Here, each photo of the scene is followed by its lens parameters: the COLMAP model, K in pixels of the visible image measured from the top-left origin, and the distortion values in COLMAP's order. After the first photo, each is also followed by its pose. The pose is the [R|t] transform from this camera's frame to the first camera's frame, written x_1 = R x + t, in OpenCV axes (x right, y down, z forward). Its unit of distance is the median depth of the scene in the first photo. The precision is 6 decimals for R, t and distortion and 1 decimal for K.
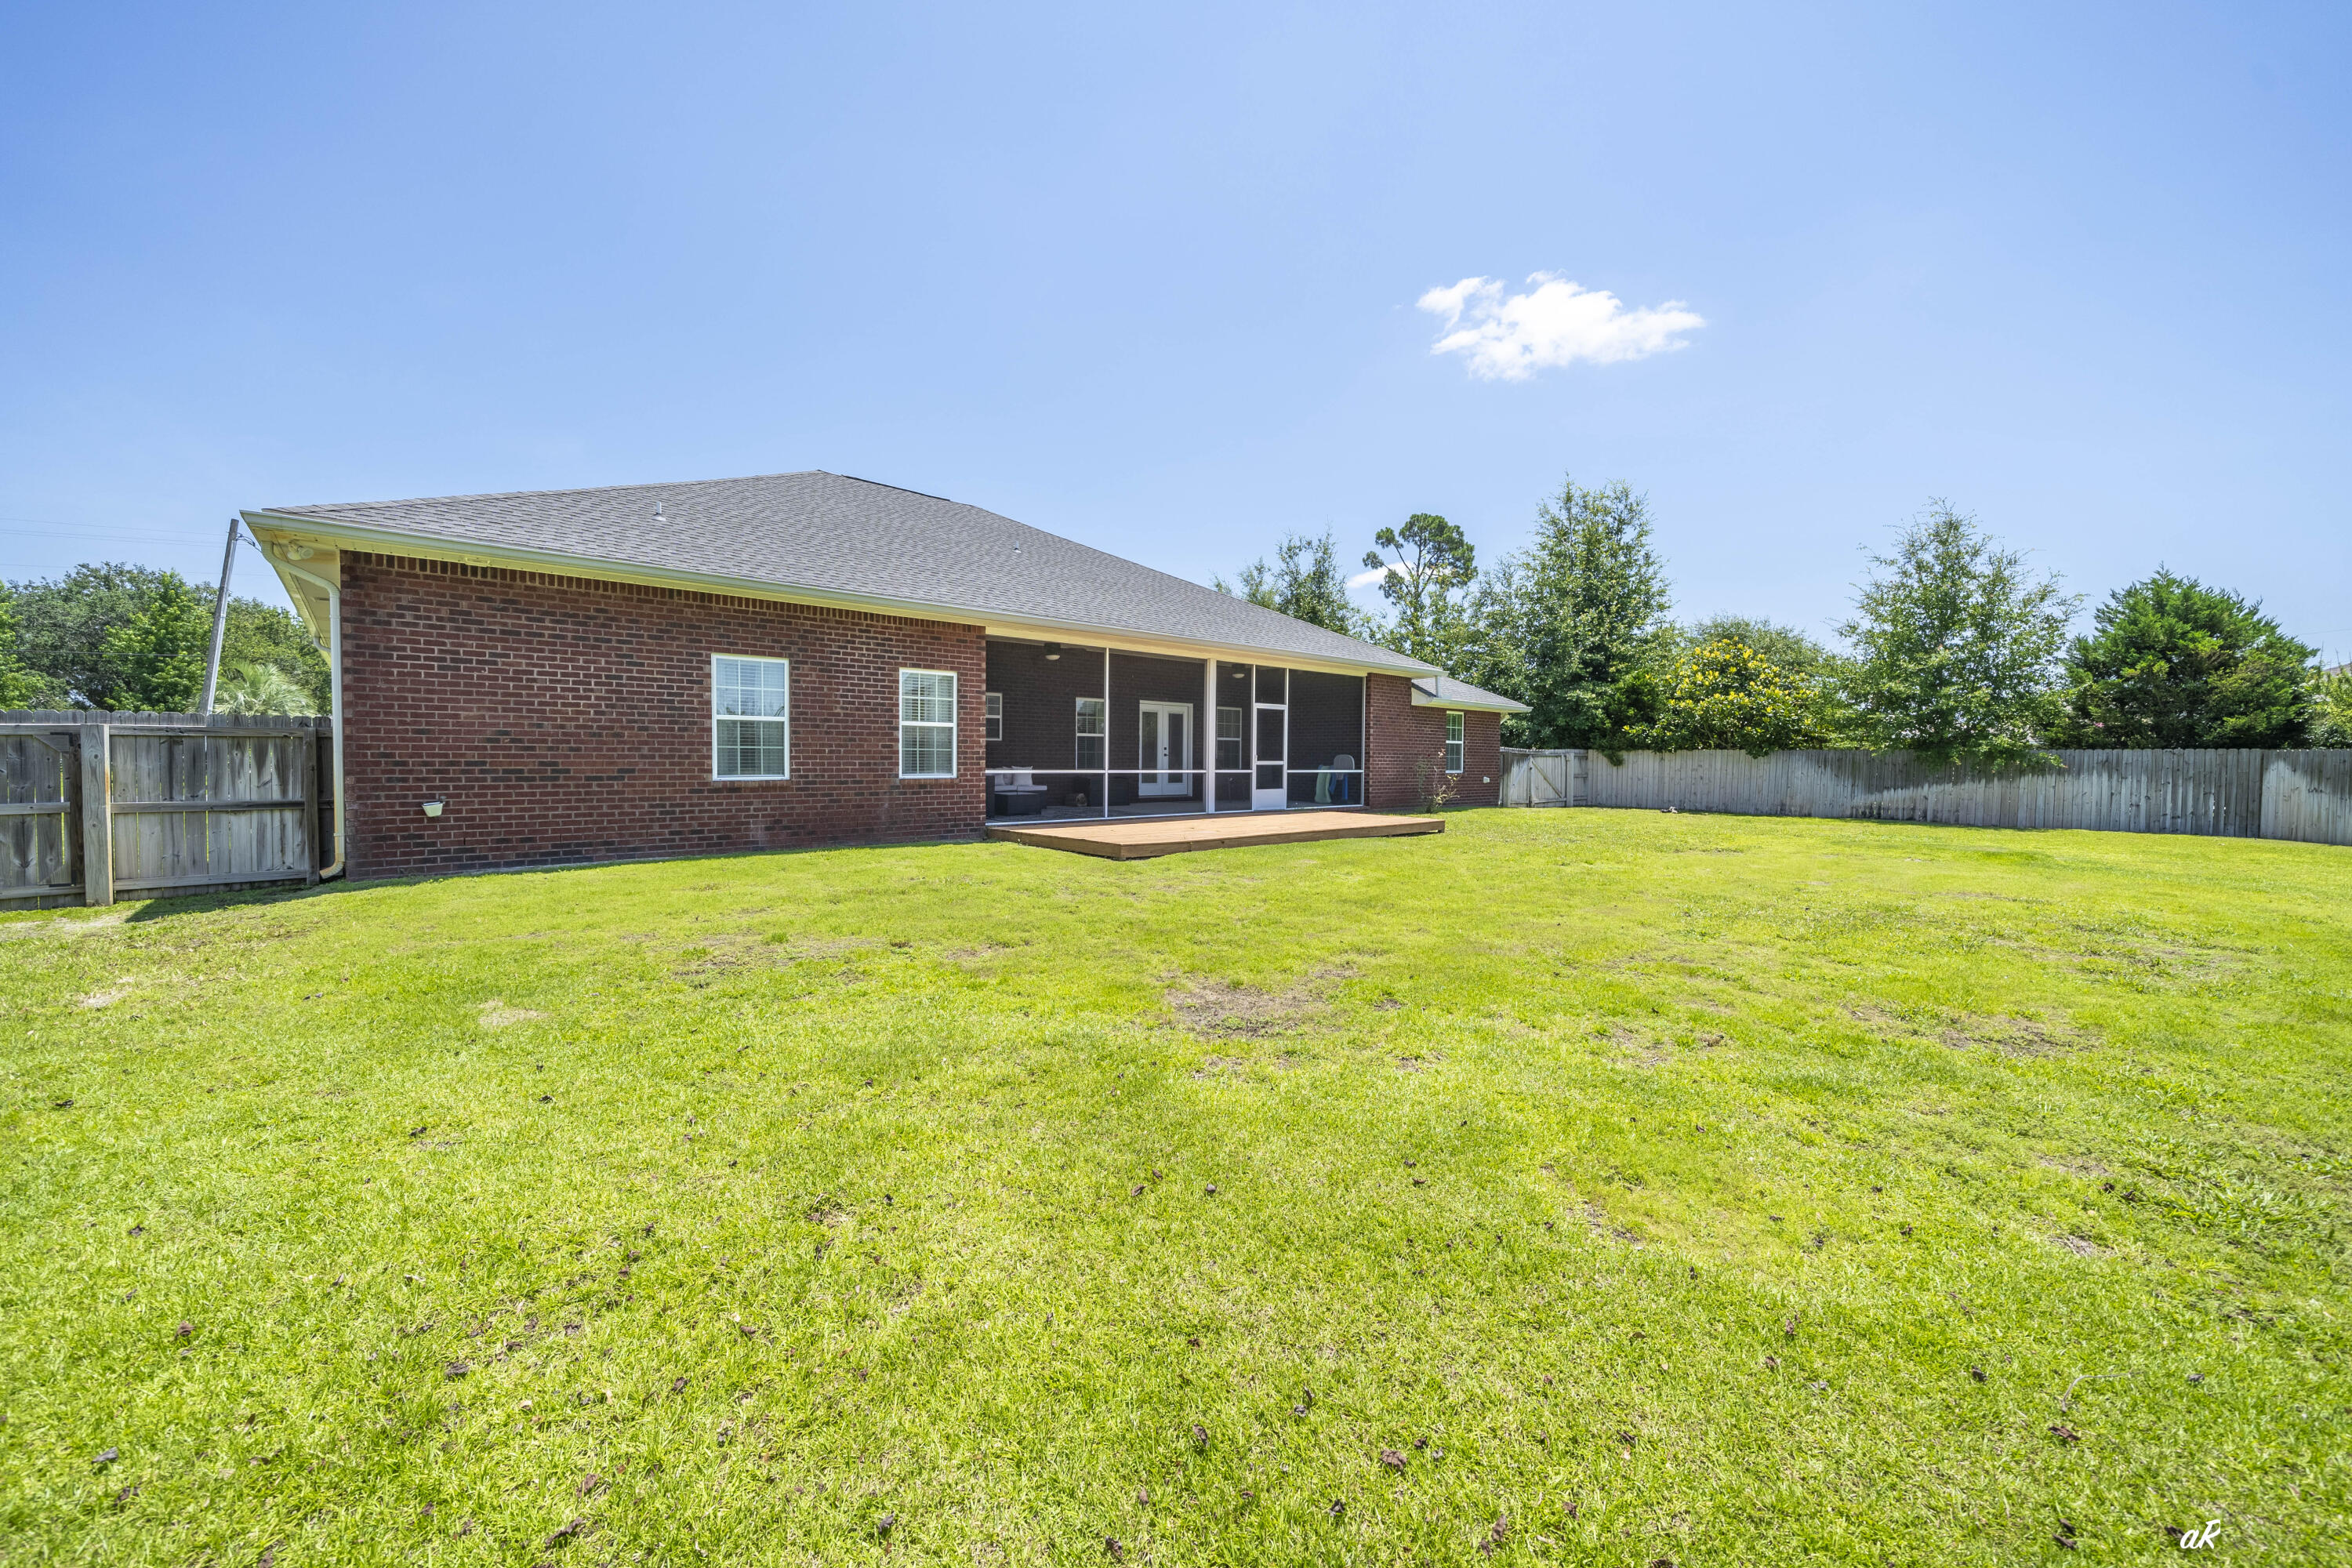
lens RADIAL K [[846.9, 0, 1156.5], [0, 846.9, 780.9], [0, 0, 1]] dist [0.003941, -0.000422]
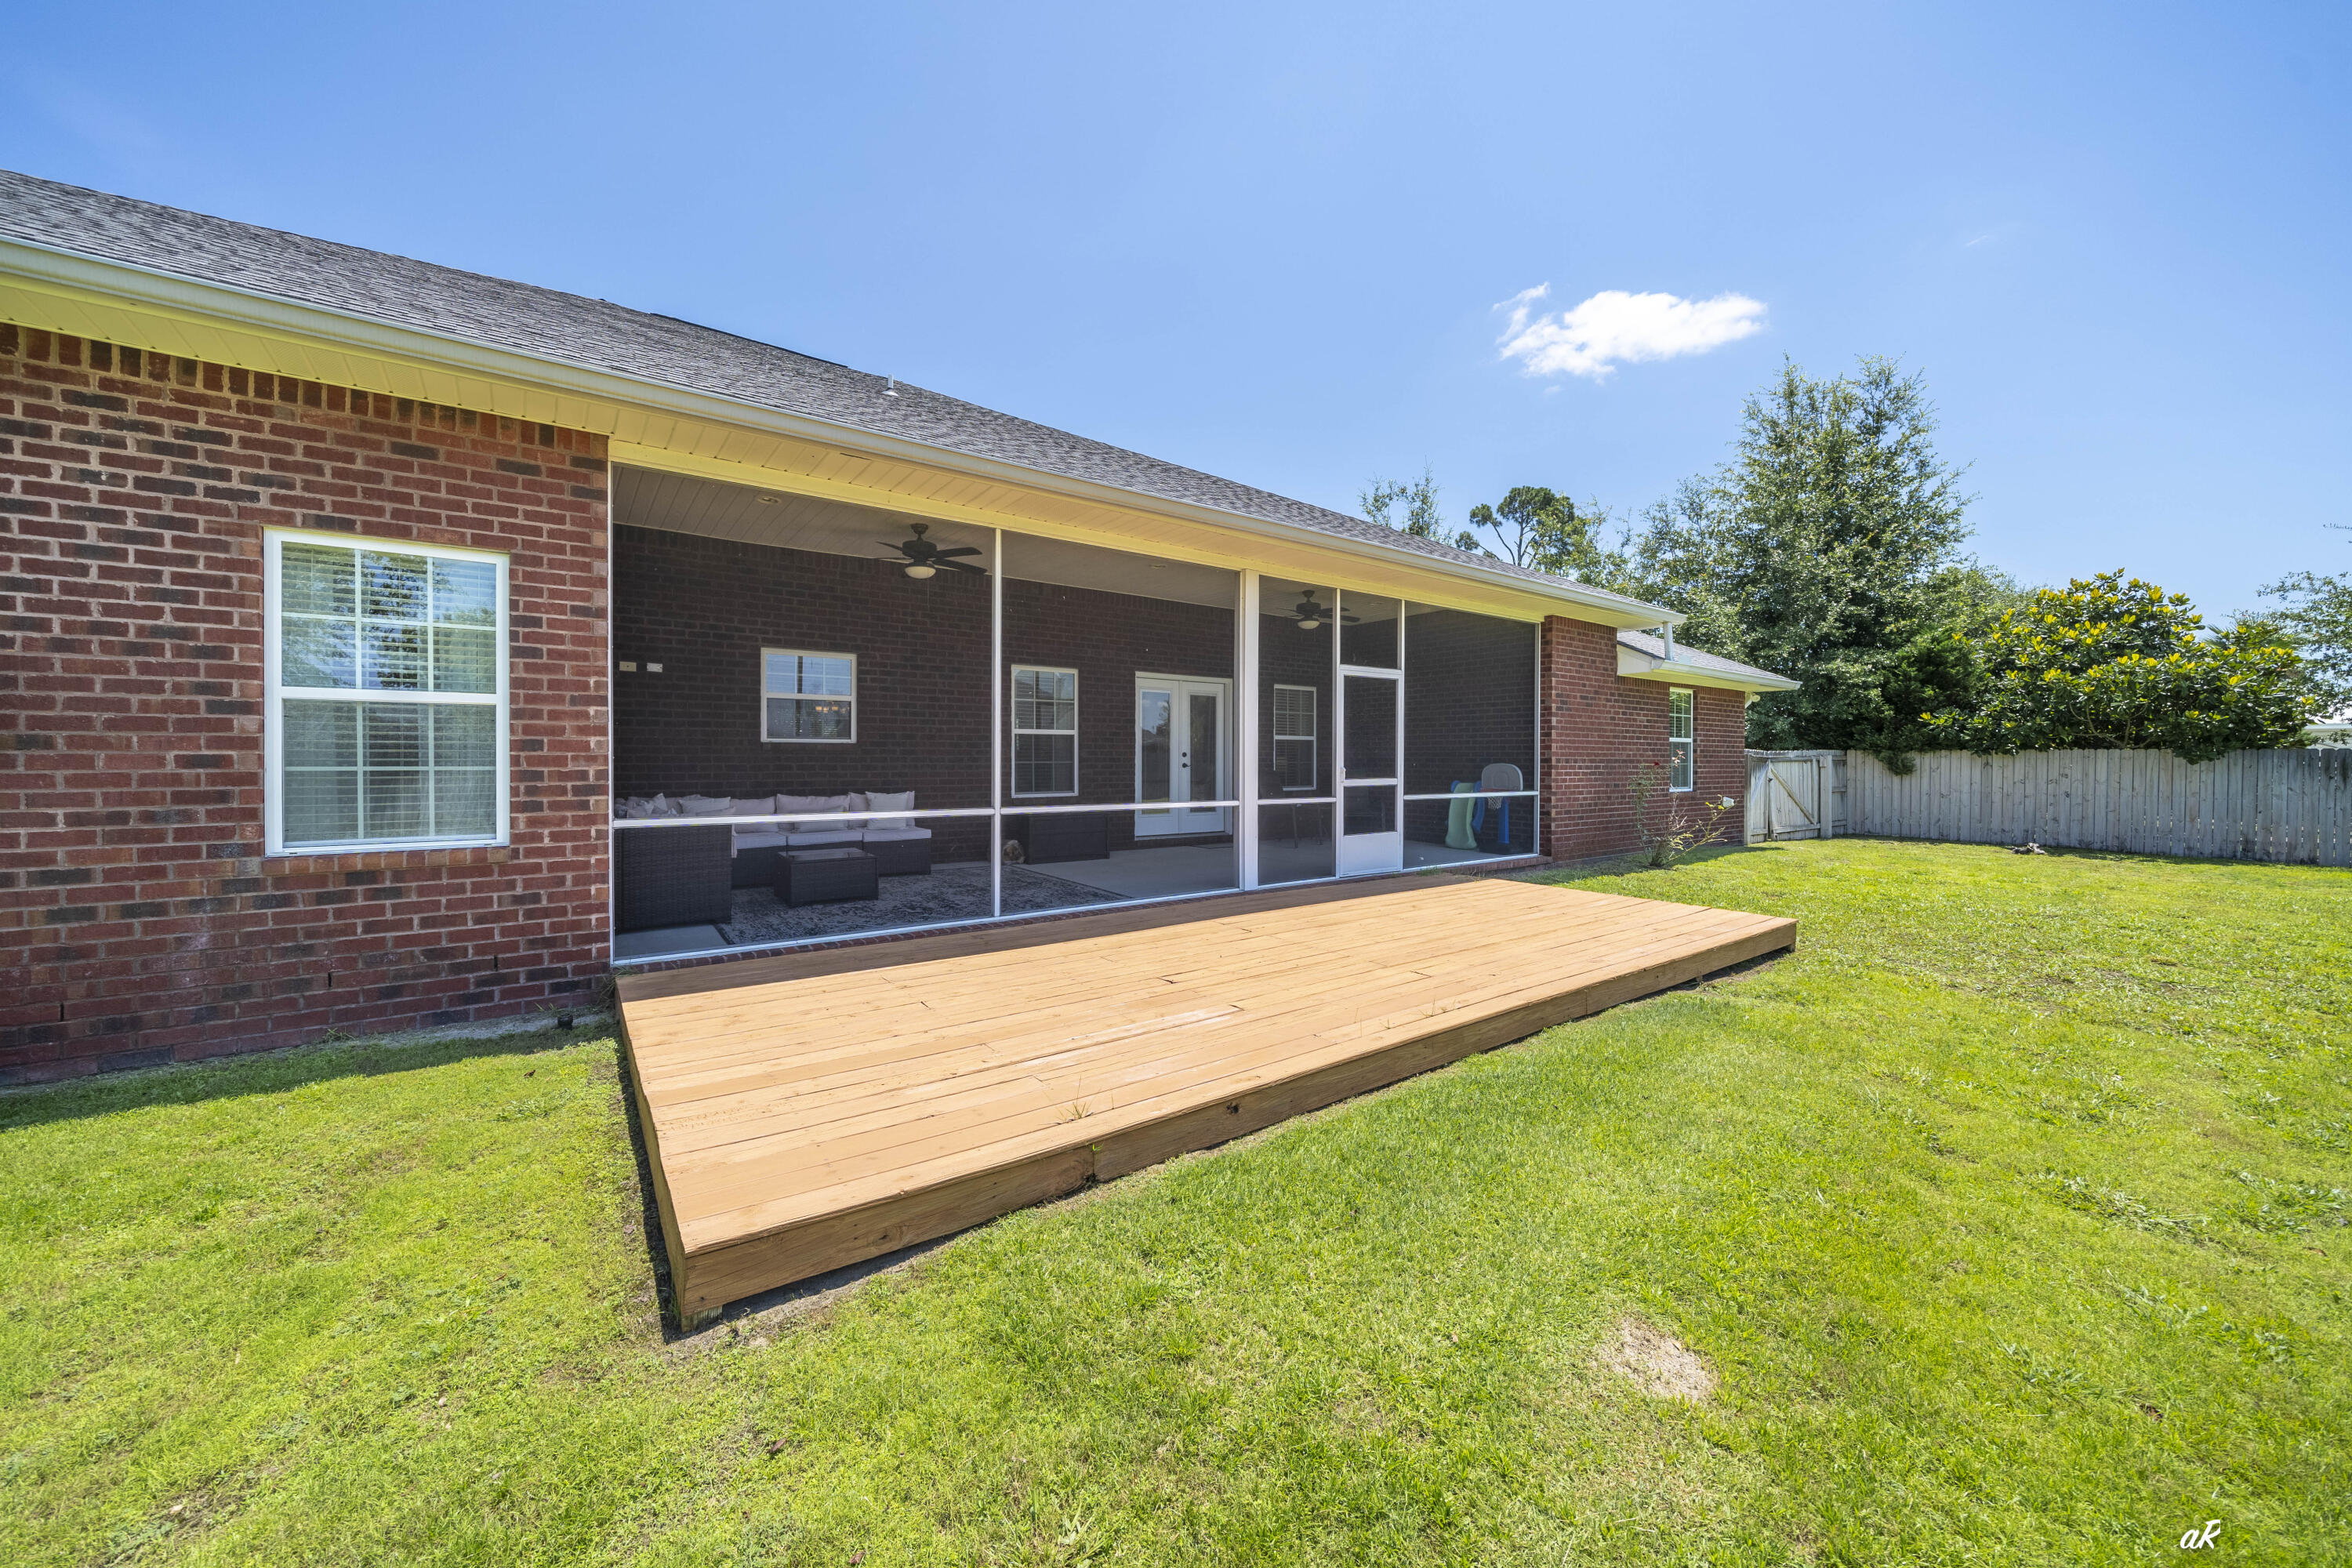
lens RADIAL K [[813.9, 0, 1143.8], [0, 813.9, 759.6], [0, 0, 1]] dist [-0.000366, -0.000149]
pose [[0.993513, -0.006597, -0.113530, 0.035759], [0.003223, 0.999548, -0.029880, -0.013729], [0.113676, 0.029320, 0.993085, 0.328805]]
